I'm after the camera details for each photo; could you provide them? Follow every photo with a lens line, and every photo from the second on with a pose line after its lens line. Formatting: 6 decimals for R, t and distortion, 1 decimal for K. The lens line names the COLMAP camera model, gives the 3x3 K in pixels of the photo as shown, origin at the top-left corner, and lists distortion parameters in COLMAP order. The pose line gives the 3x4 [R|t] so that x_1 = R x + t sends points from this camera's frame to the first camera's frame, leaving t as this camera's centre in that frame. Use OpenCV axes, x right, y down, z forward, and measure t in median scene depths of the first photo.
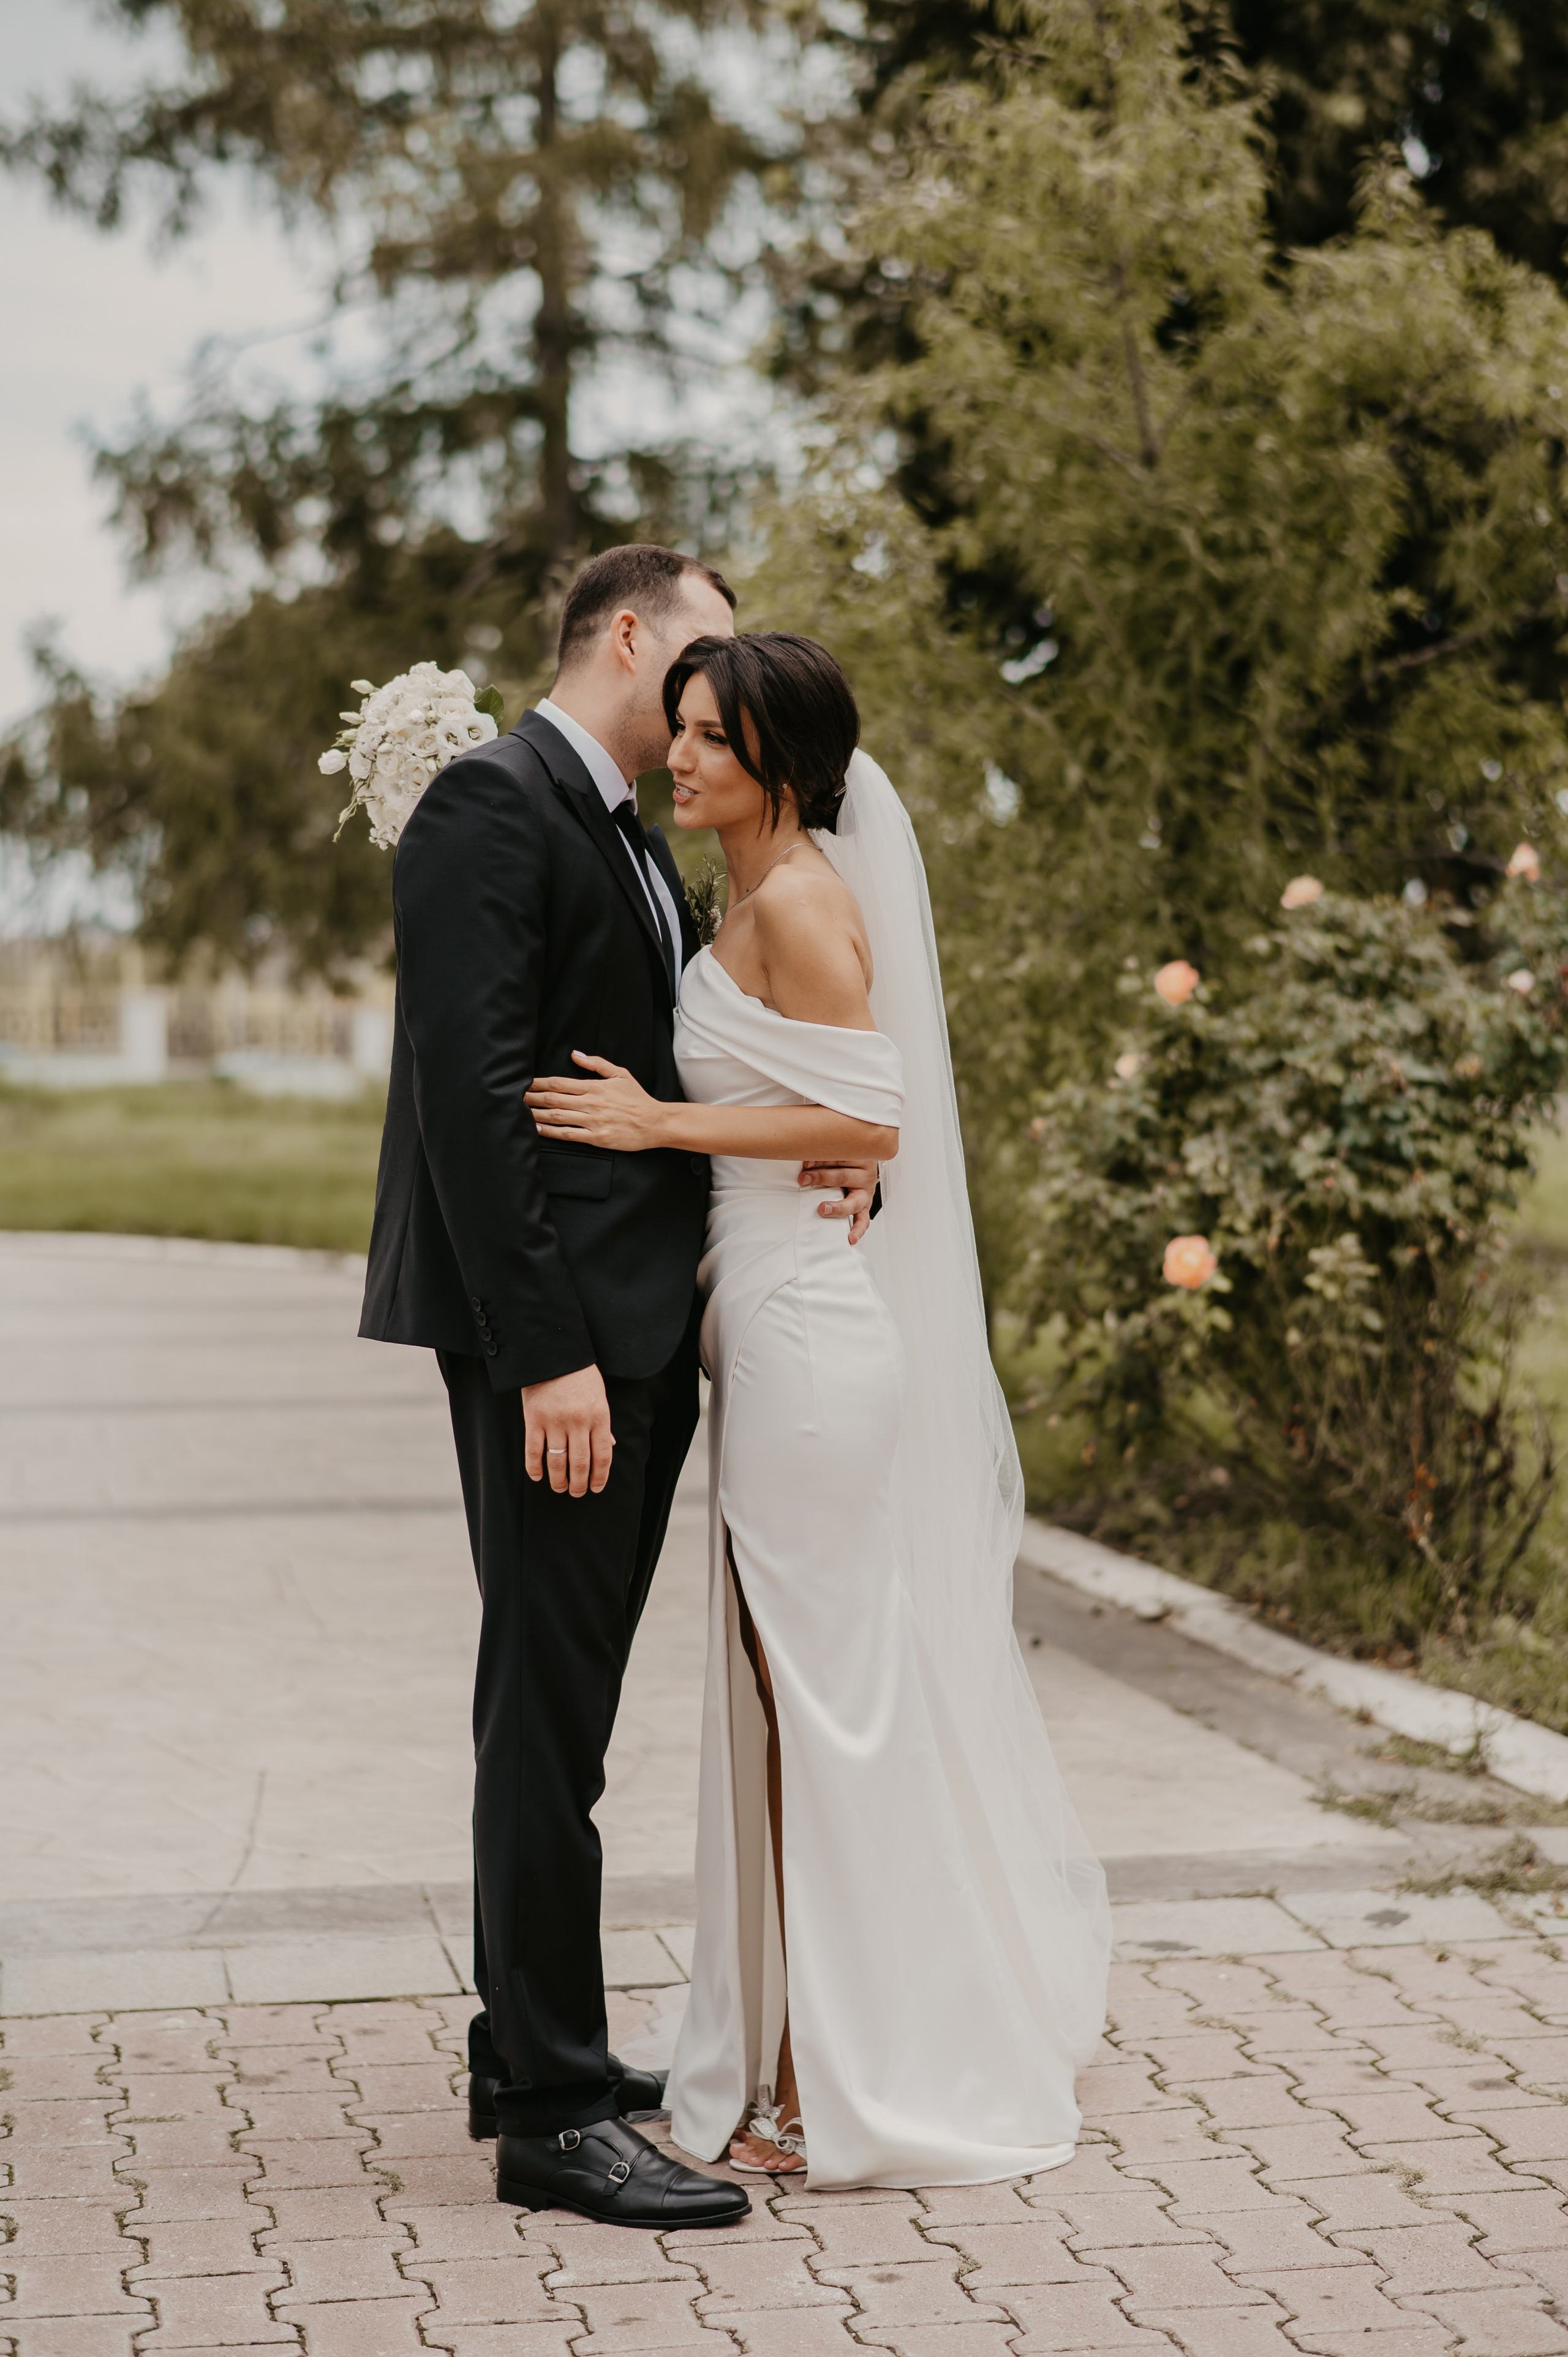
lens RADIAL K [[3941.7, 0, 784.0], [0, 3941.7, 1178.5], [0, 0, 1]] dist [0.008131, -0.060655]
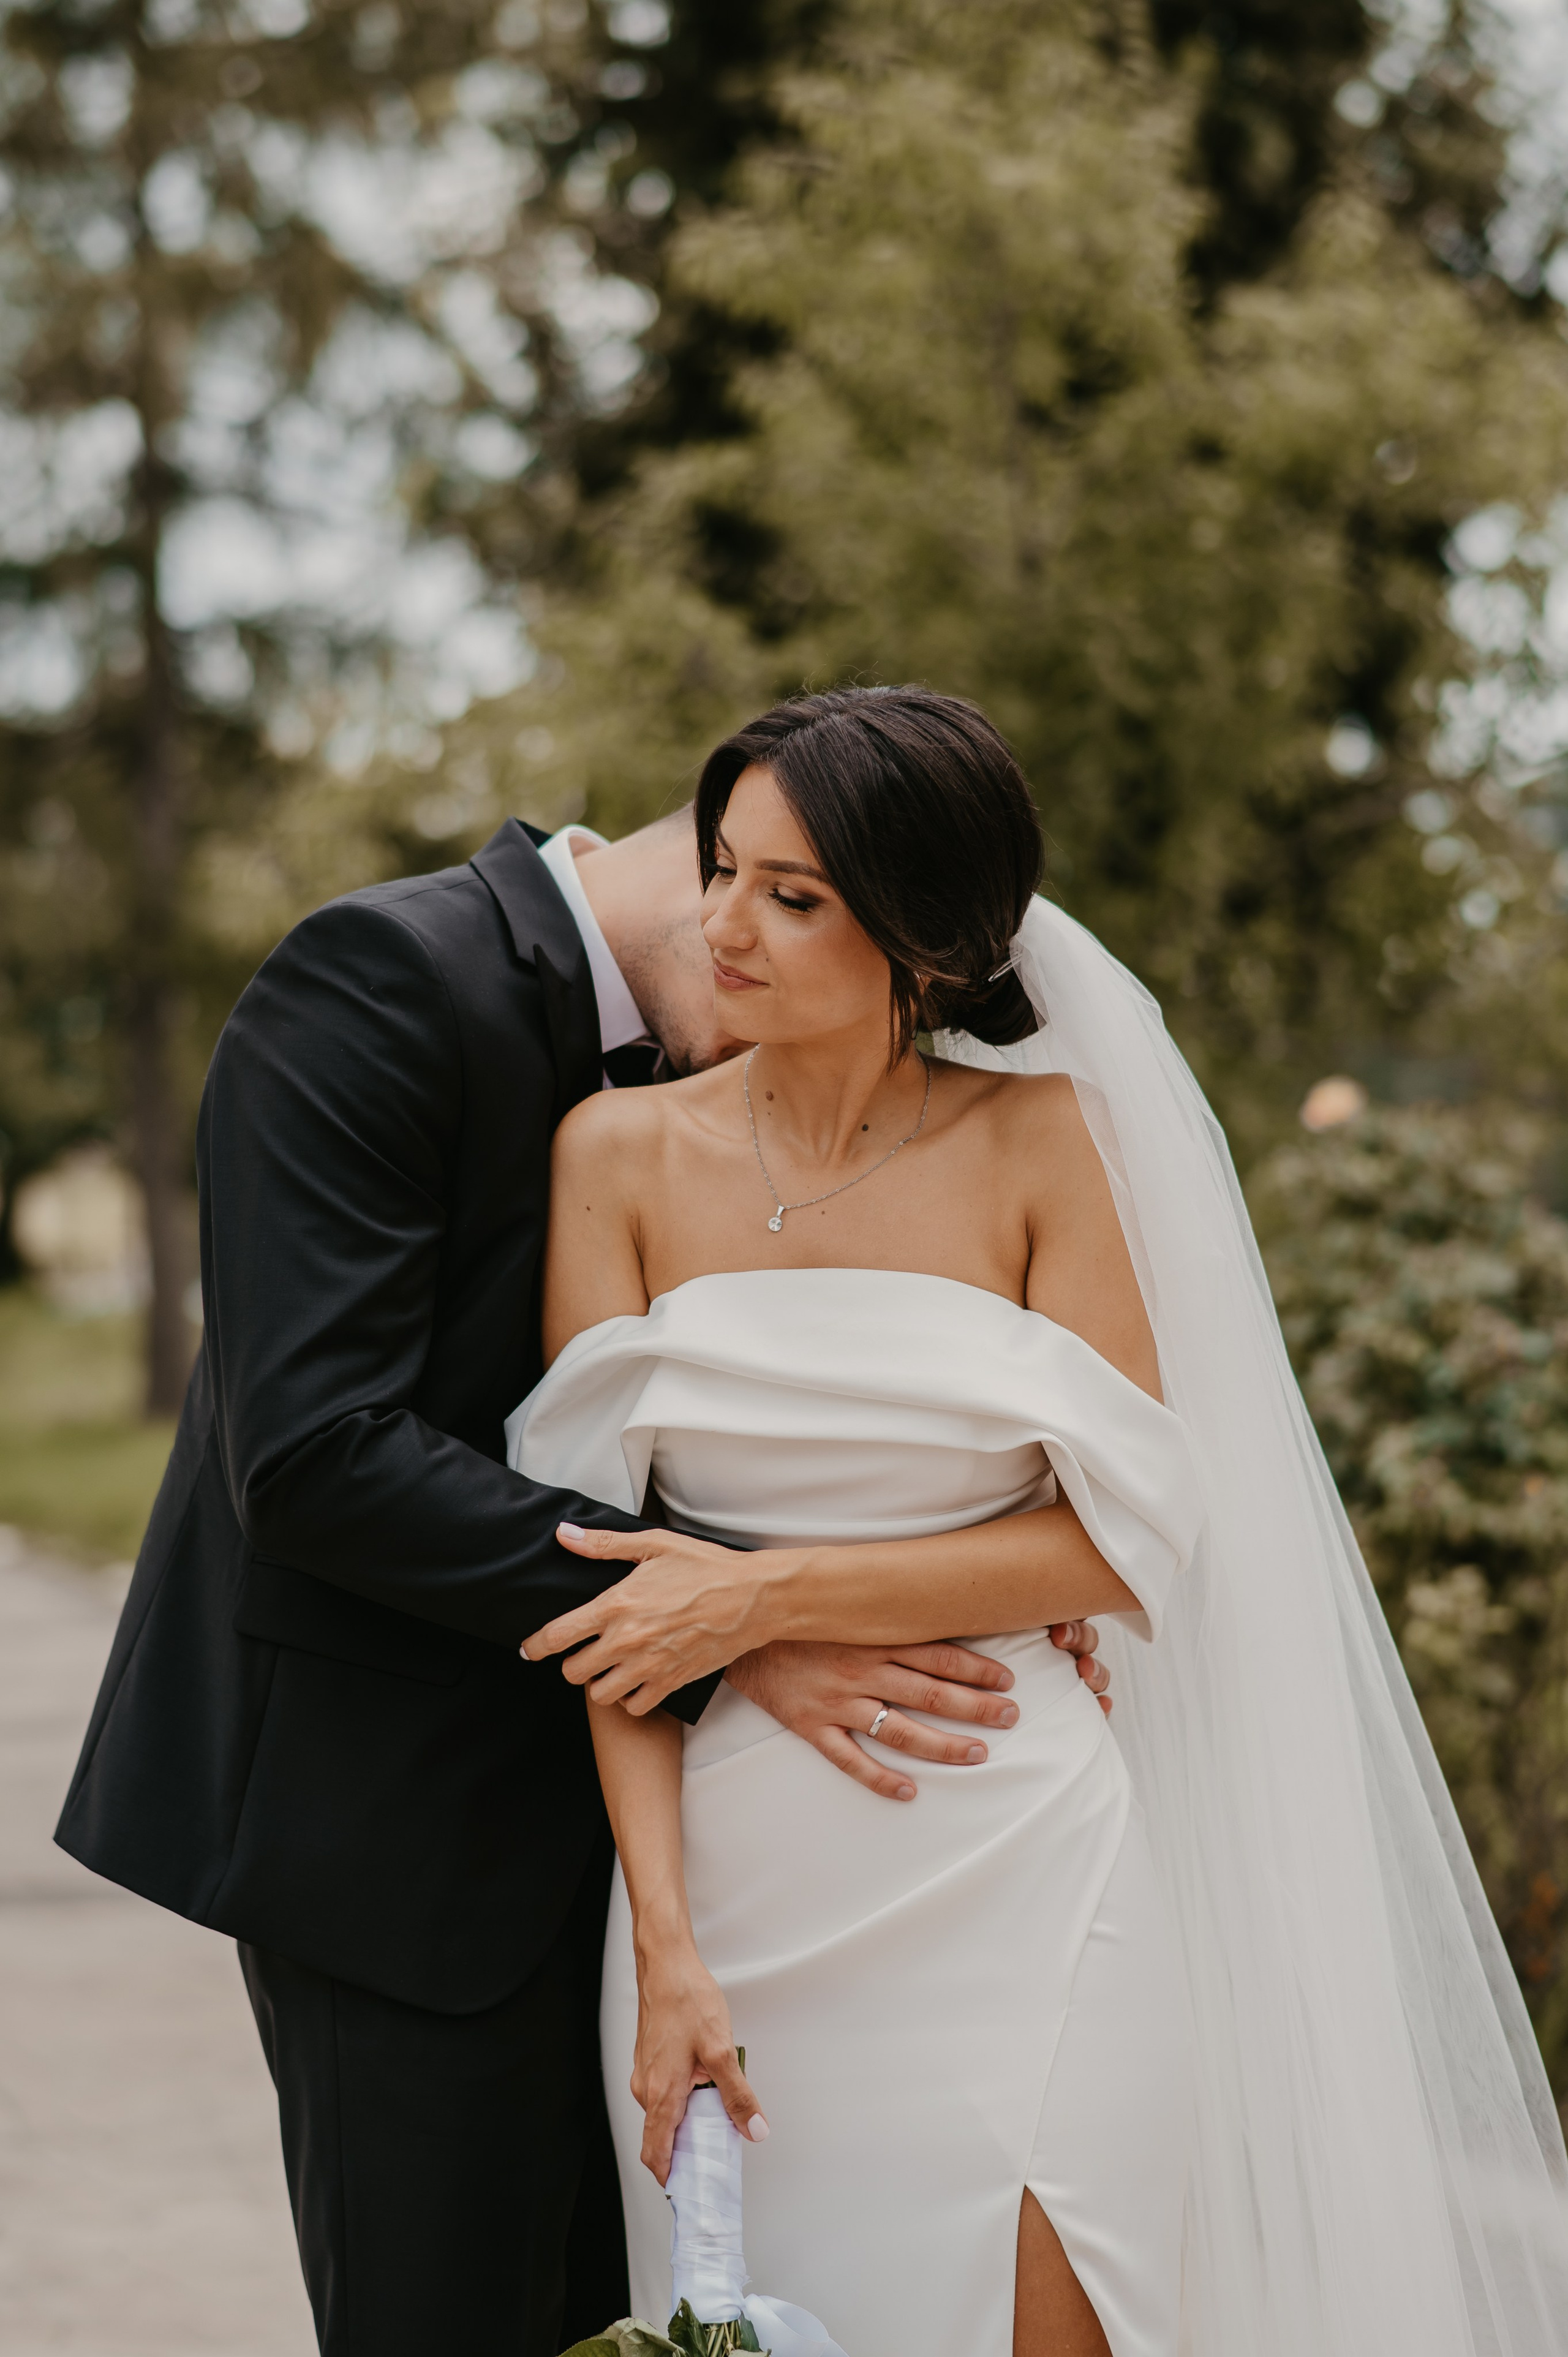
lens RADIAL K [[3775.5, 0, 991.6], [0, 3775.5, 1175.1], [0, 0, 1]] dist [0.024160, 0.020921]
pose [[0.983519, -0.015373, 0.180149, -0.063668], [0.024165, 0.998616, -0.046711, -0.025976], [-0.179181, 0.050294, 0.982530, 0.292398]]
